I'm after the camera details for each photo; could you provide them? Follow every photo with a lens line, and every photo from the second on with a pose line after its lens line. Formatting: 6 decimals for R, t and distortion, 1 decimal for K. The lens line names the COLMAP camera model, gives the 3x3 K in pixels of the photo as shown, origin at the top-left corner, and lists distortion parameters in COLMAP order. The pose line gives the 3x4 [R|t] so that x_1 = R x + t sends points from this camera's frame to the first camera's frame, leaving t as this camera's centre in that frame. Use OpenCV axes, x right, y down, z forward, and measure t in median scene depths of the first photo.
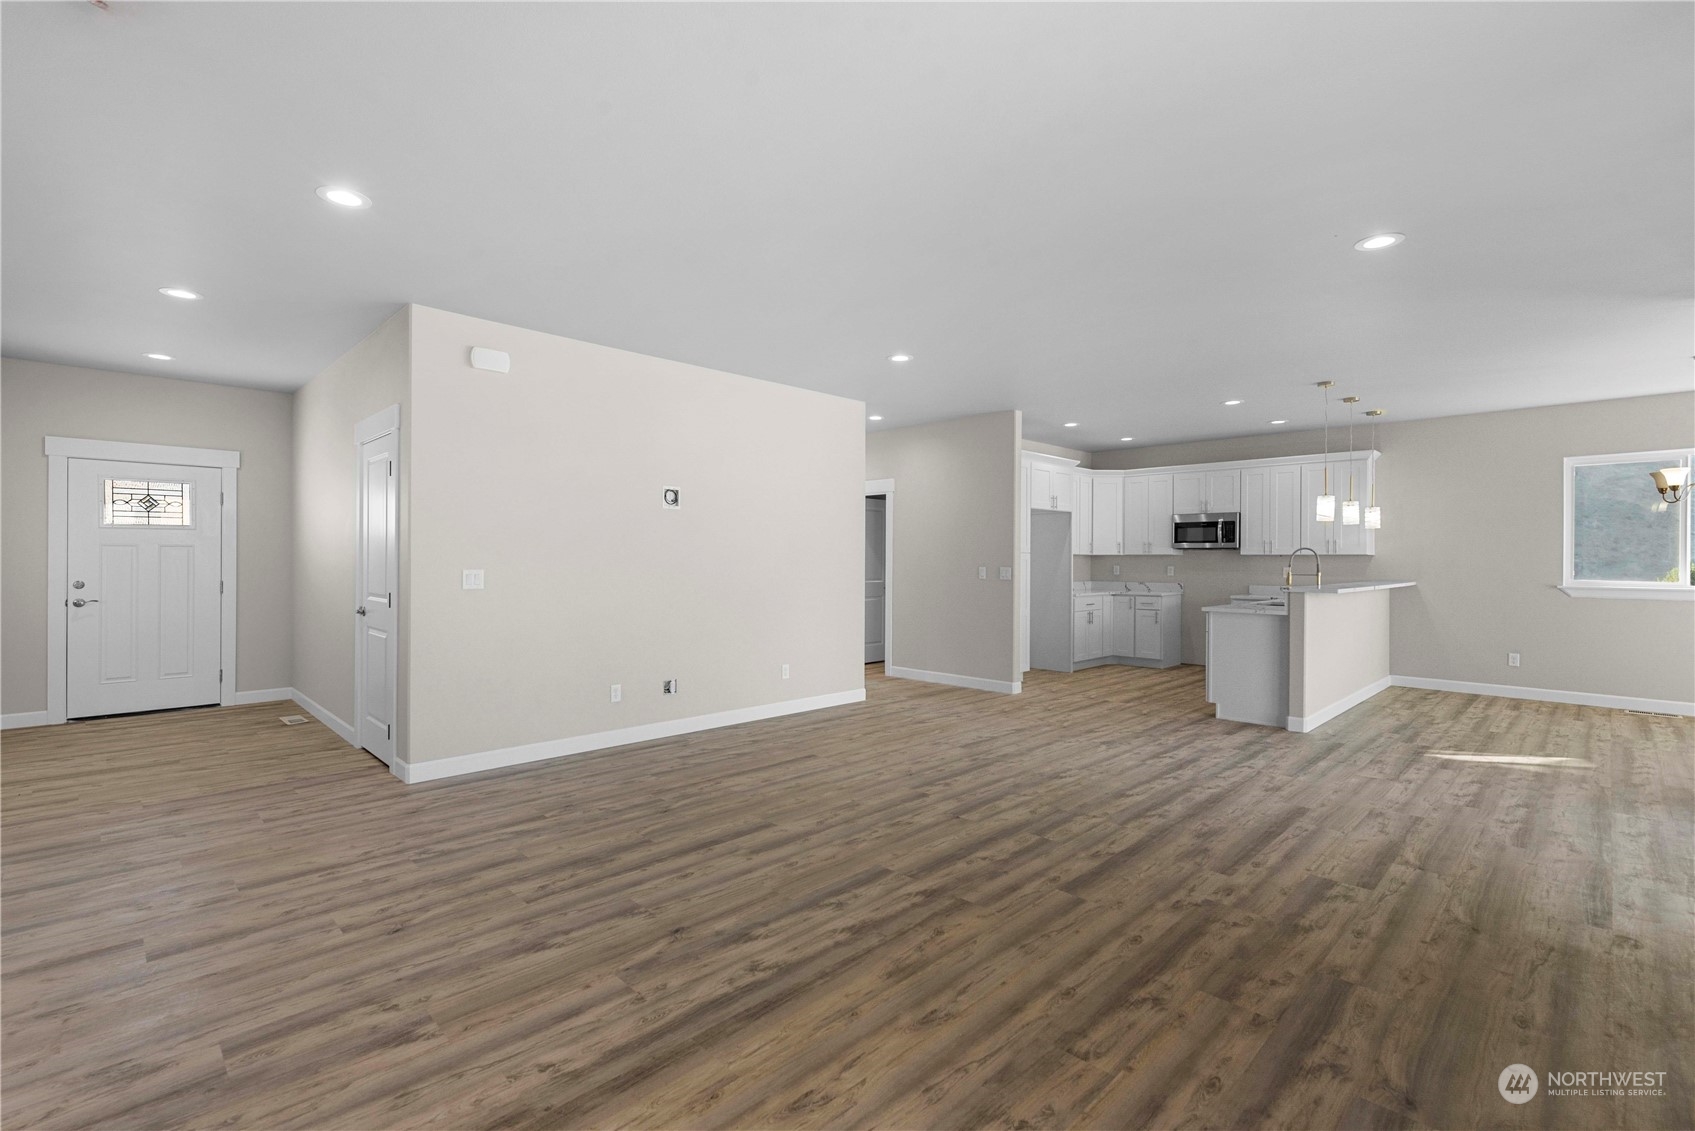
lens RADIAL K [[764.8, 0, 840.4], [0, 764.8, 562.4], [0, 0, 1]] dist [0.004151, 0.001061]
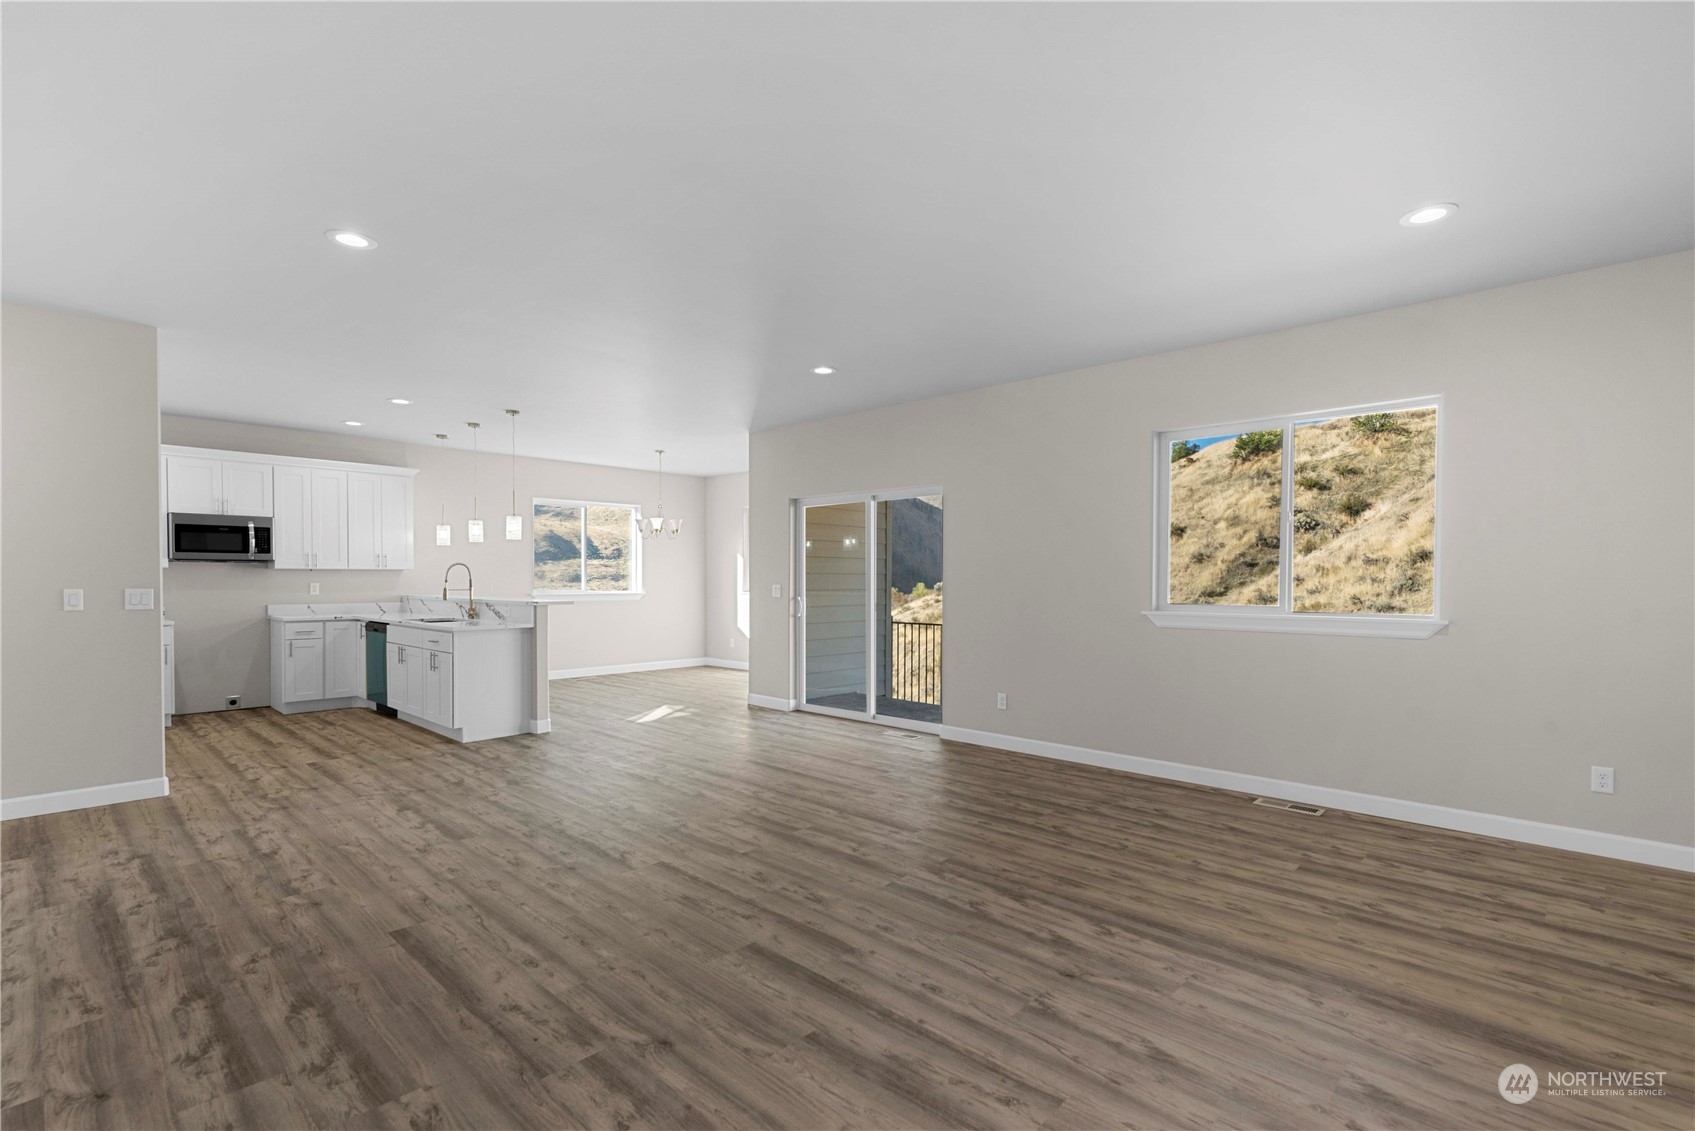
lens RADIAL K [[777.4, 0, 863.4], [0, 777.4, 590.3], [0, 0, 1]] dist [0.004236, -0.001050]
pose [[-0.045877, -0.022038, 0.998704, -0.930342], [0.001583, 0.999754, 0.022133, -0.010261], [-0.998946, 0.002596, -0.045831, 1.051898]]
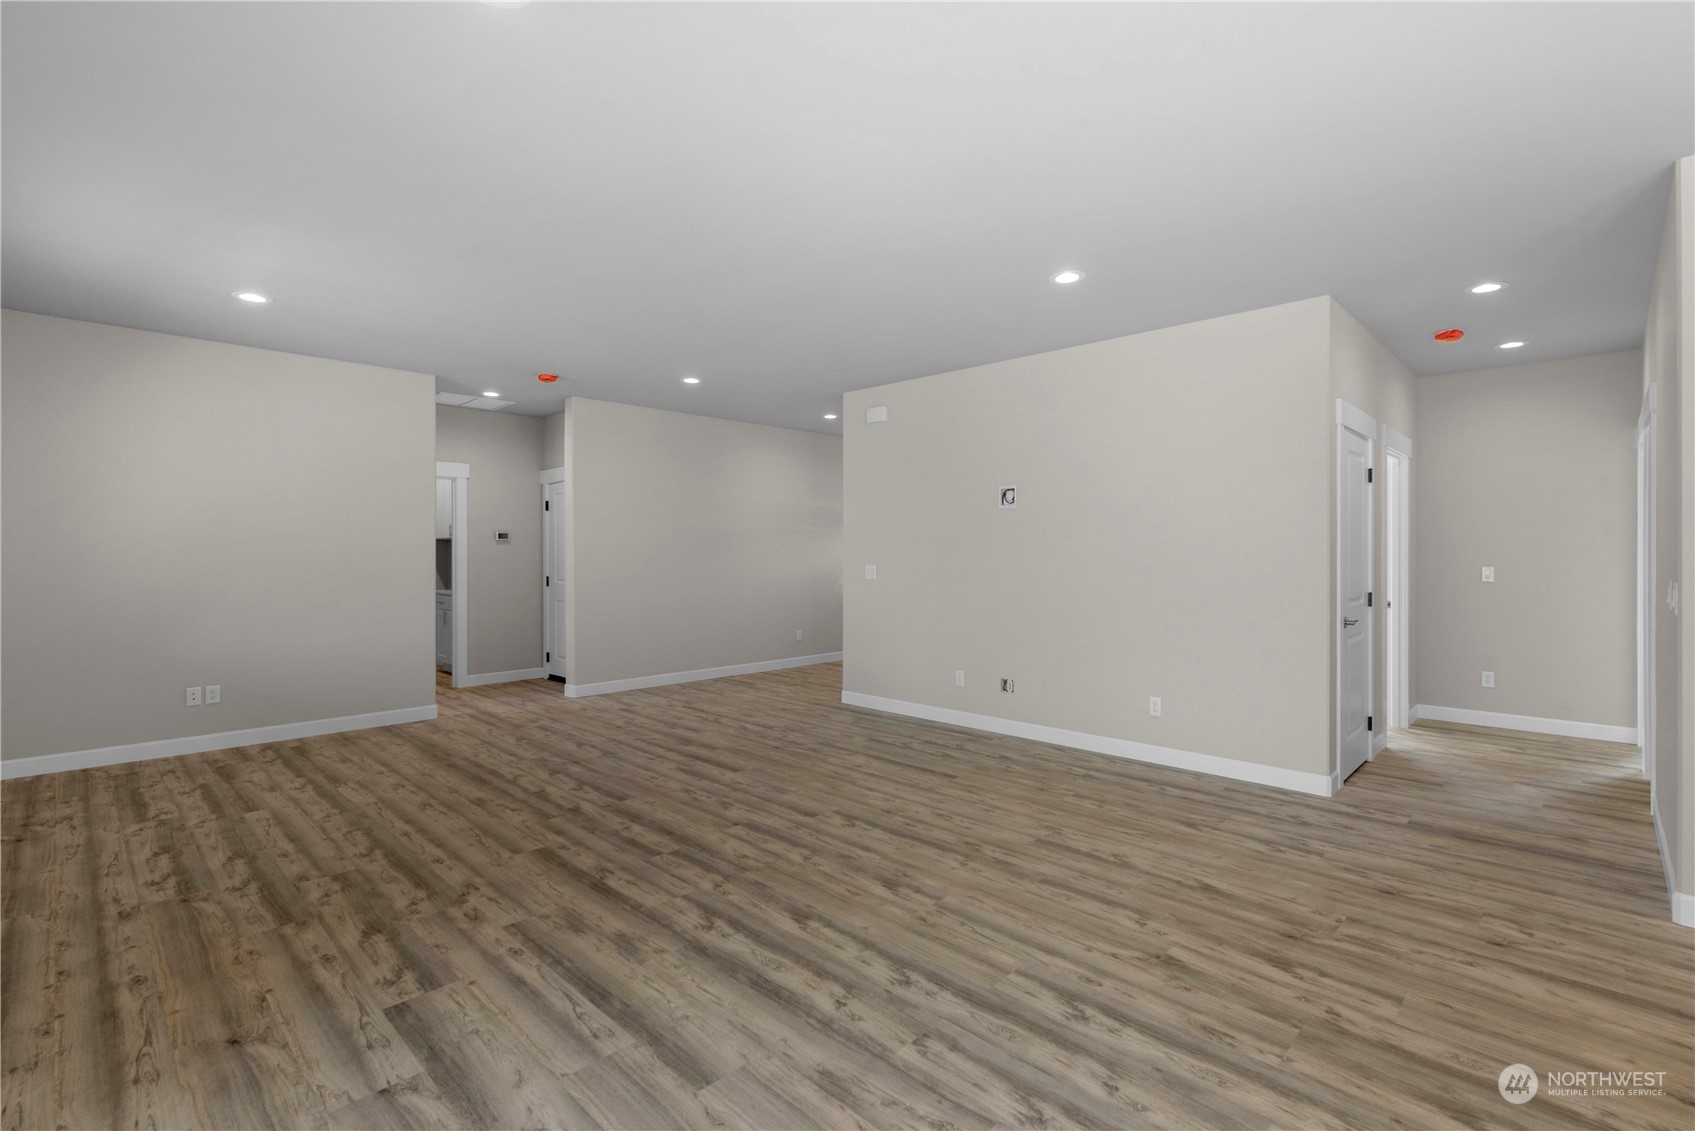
lens RADIAL K [[777.4, 0, 853.4], [0, 777.4, 542.1], [0, 0, 1]] dist [0.004236, -0.001050]
pose [[0.011637, -0.019842, -0.999735, 1.340941], [-0.004793, 0.999791, -0.019899, -0.005851], [0.999921, 0.005023, 0.011540, 1.328644]]
